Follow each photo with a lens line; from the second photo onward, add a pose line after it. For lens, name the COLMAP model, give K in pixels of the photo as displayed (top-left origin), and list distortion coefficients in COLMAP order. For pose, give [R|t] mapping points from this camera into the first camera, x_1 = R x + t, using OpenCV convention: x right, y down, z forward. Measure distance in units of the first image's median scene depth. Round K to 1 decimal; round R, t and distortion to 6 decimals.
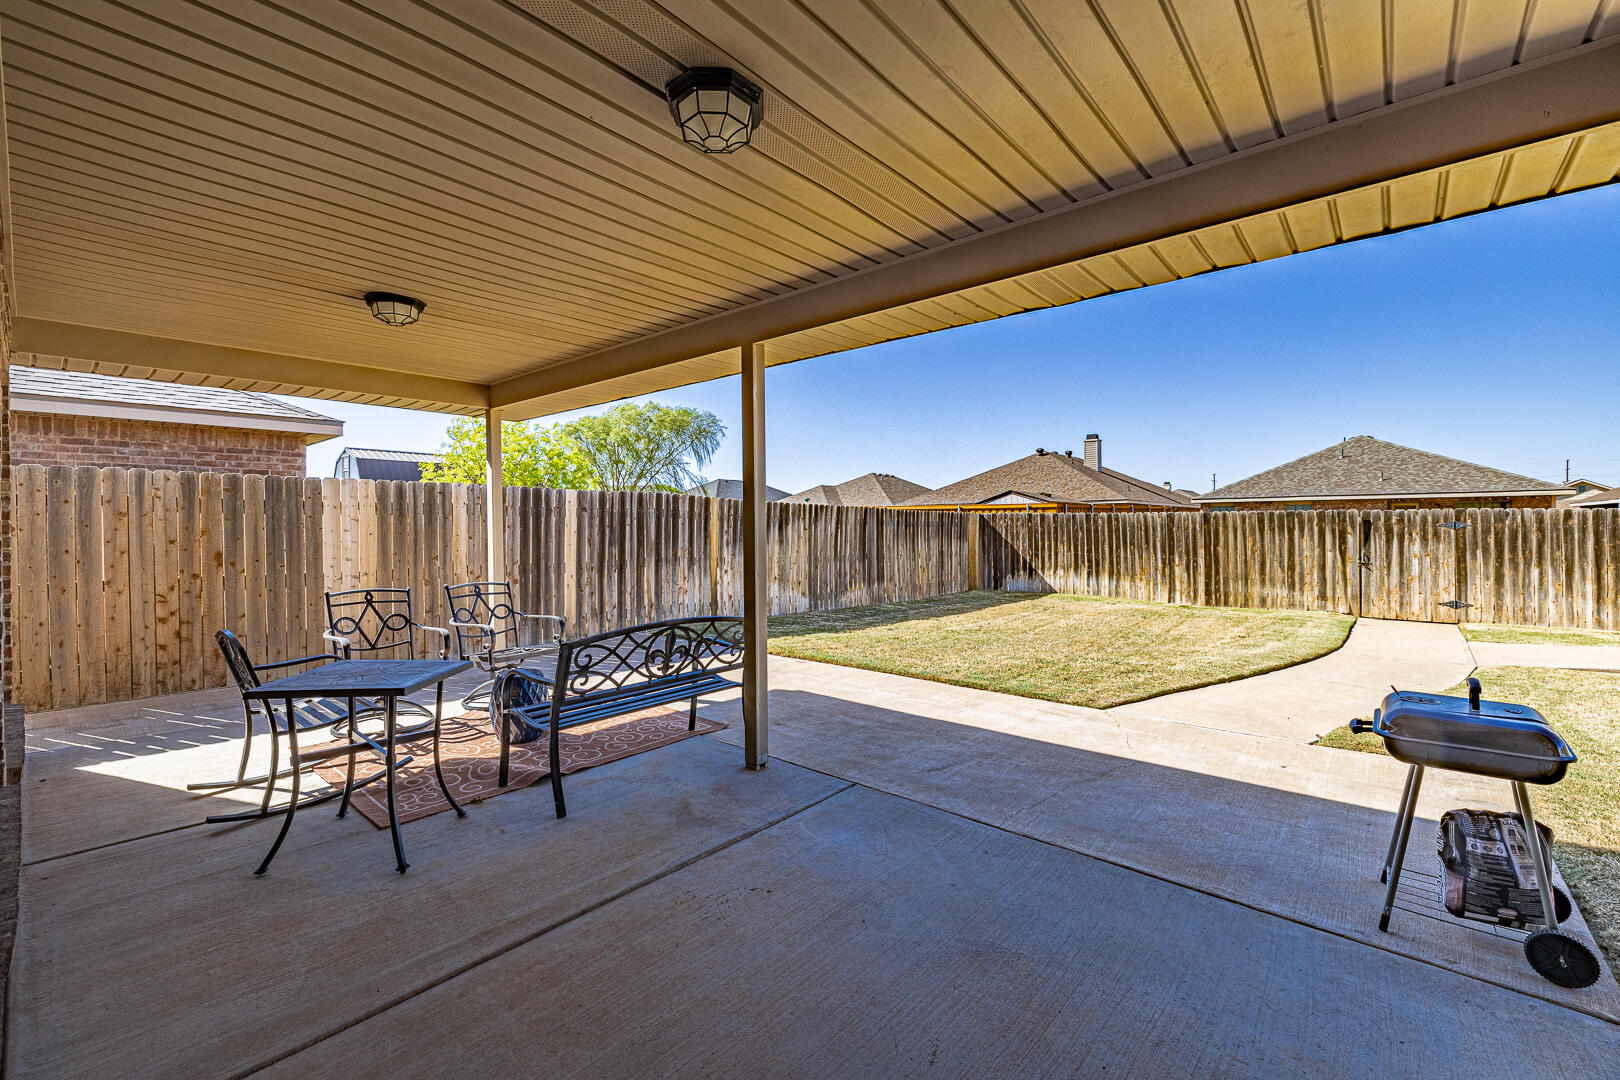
lens RADIAL K [[686.9, 0, 819.6], [0, 686.9, 516.8], [0, 0, 1]] dist [-0.004676, 0.000332]
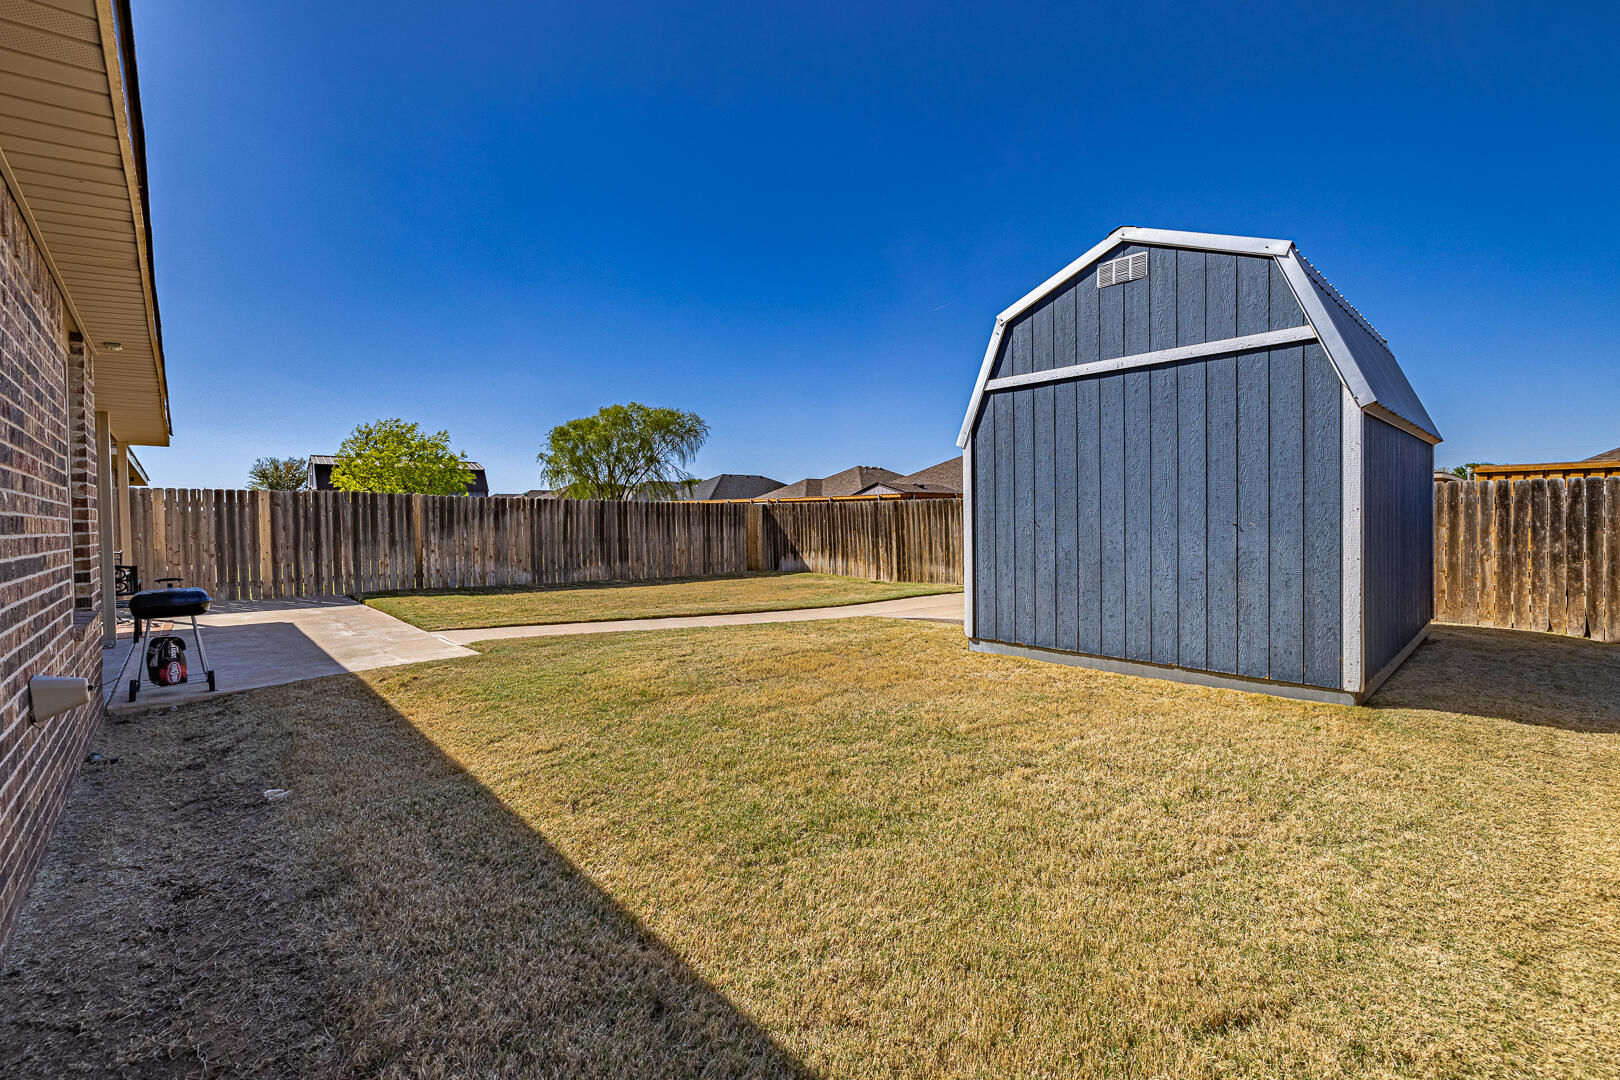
lens RADIAL K [[686.9, 0, 819.1], [0, 686.9, 529.8], [0, 0, 1]] dist [-0.004676, 0.000332]
pose [[0.993816, -0.007678, -0.110777, 0.701798], [0.010963, 0.999517, 0.029080, 0.009115], [0.110500, -0.030114, 0.993420, -0.200517]]
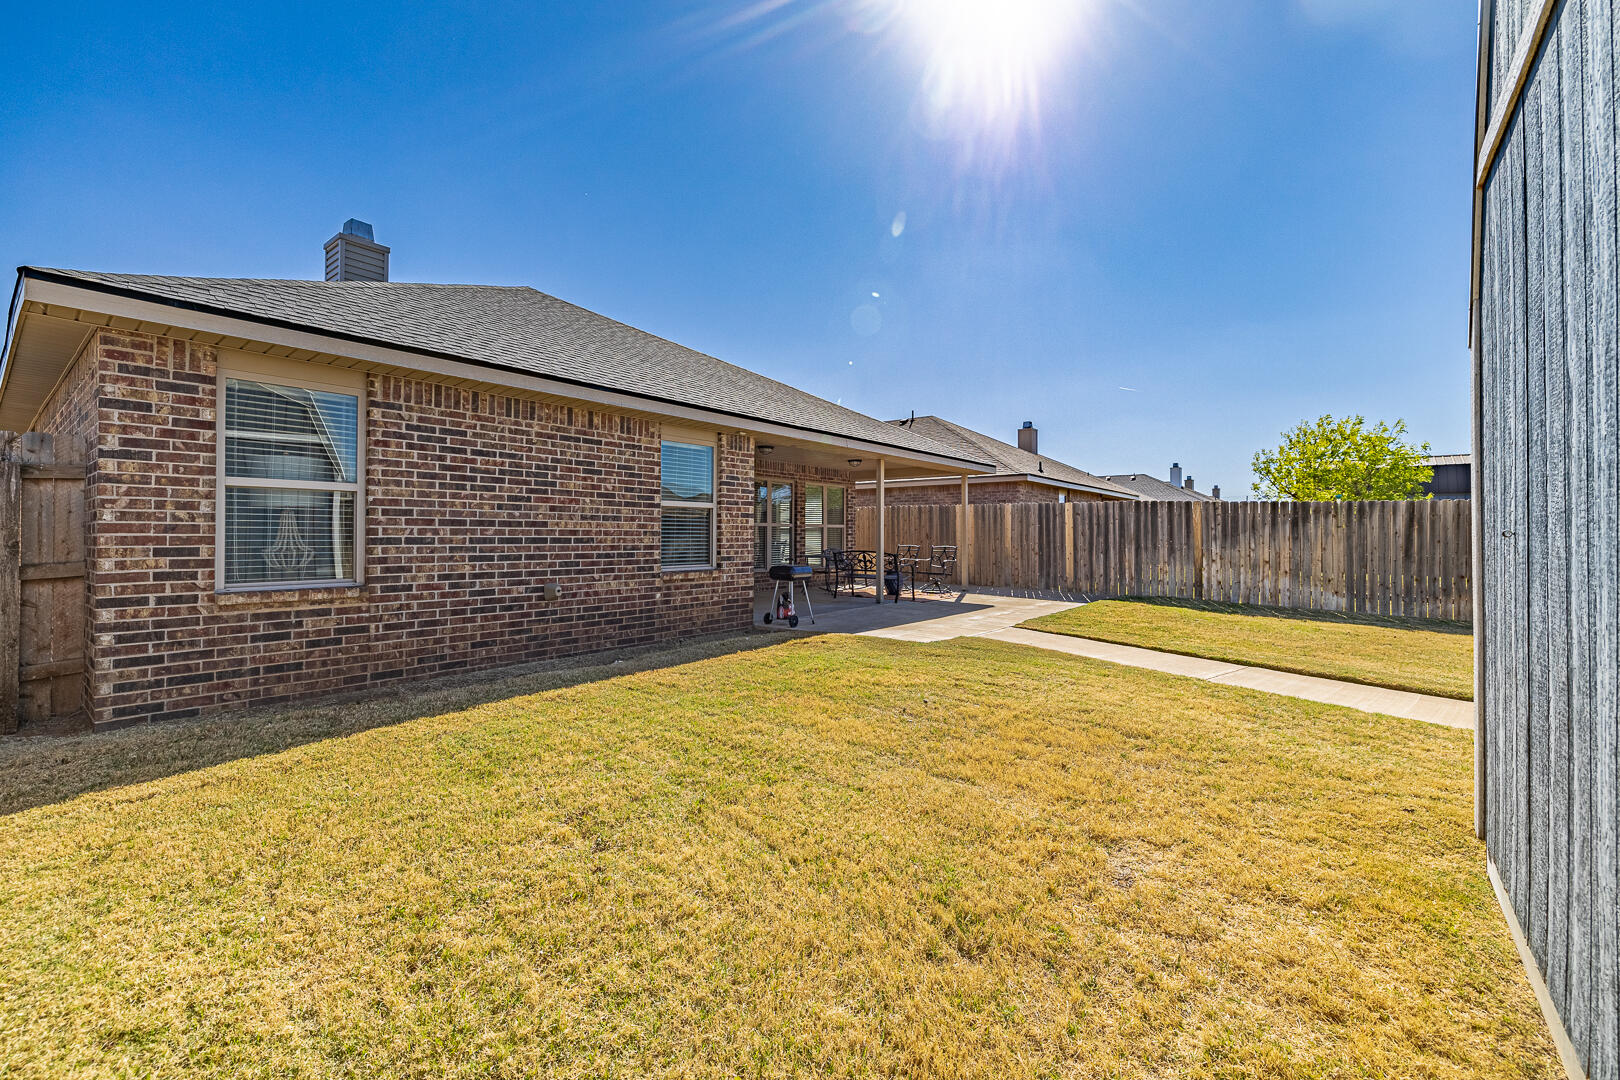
lens RADIAL K [[686.9, 0, 800.2], [0, 686.9, 531.9], [0, 0, 1]] dist [-0.004676, 0.000332]
pose [[0.036995, 0.002142, -0.999313, 1.006710], [0.008087, 0.999964, 0.002442, 0.018131], [0.999283, -0.008172, 0.036976, 0.208467]]
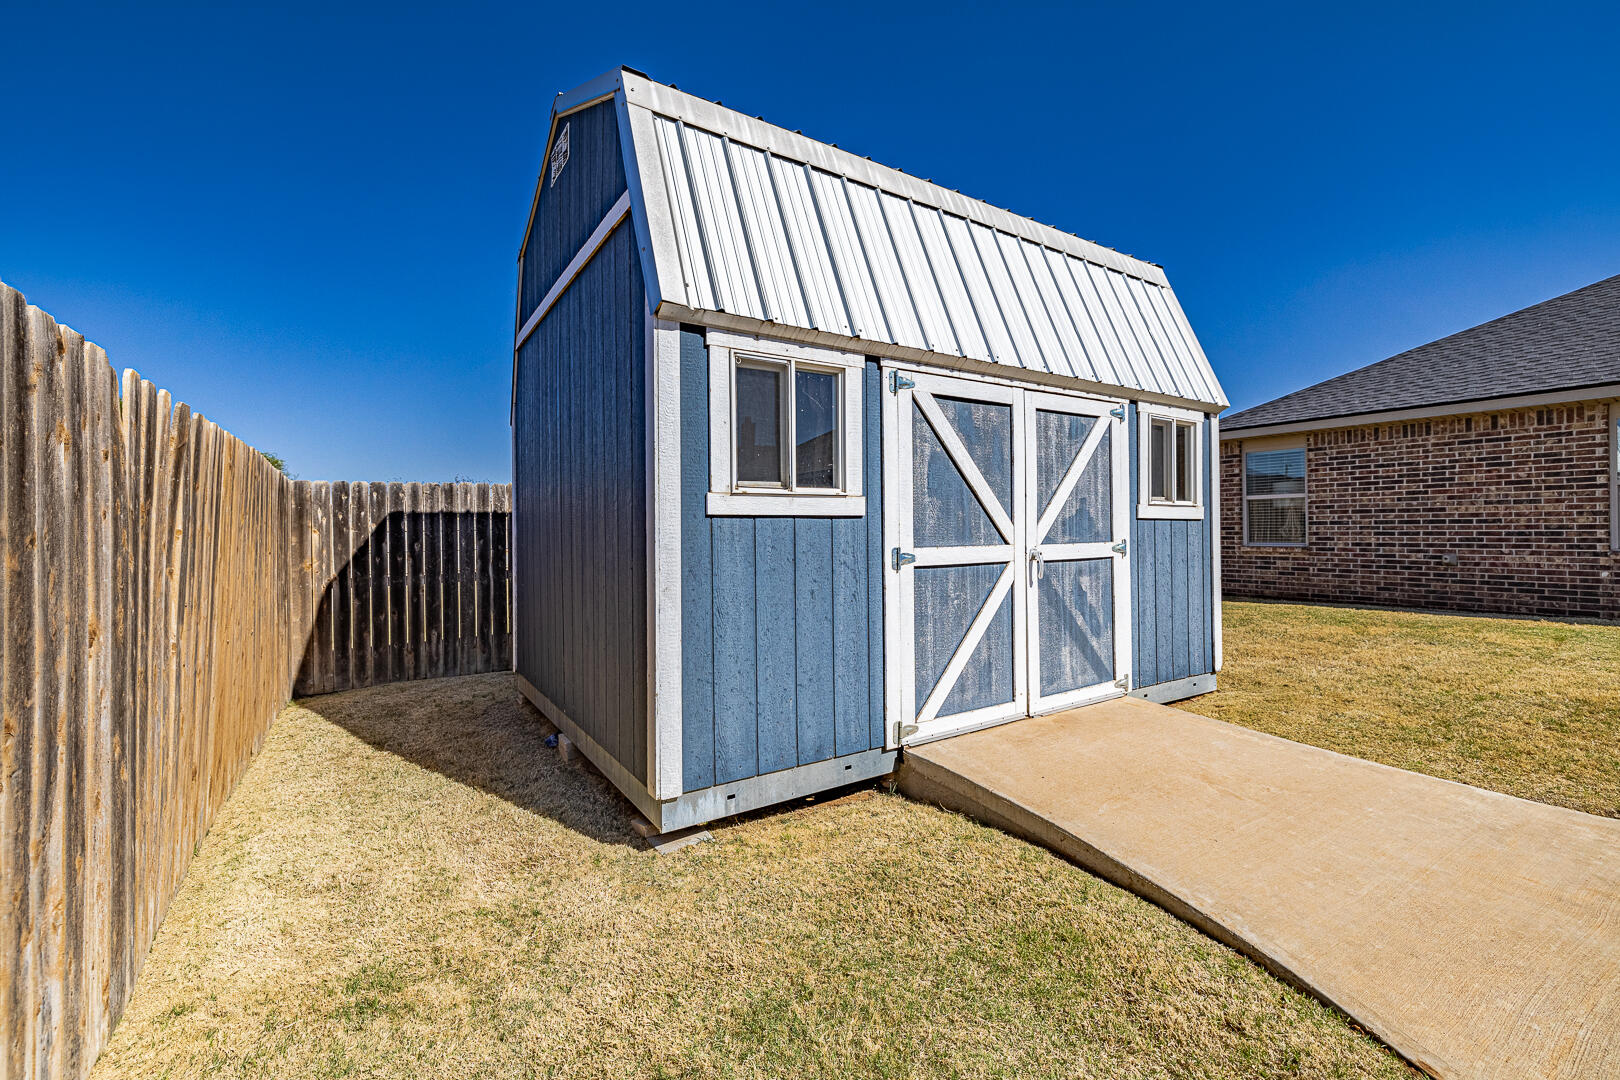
lens RADIAL K [[686.9, 0, 806.0], [0, 686.9, 533.6], [0, 0, 1]] dist [-0.004676, 0.000332]
pose [[-0.958138, 0.015437, 0.285892, 0.893242], [0.013682, 0.999873, -0.008135, 0.035668], [-0.285981, -0.003883, -0.958227, 0.990888]]
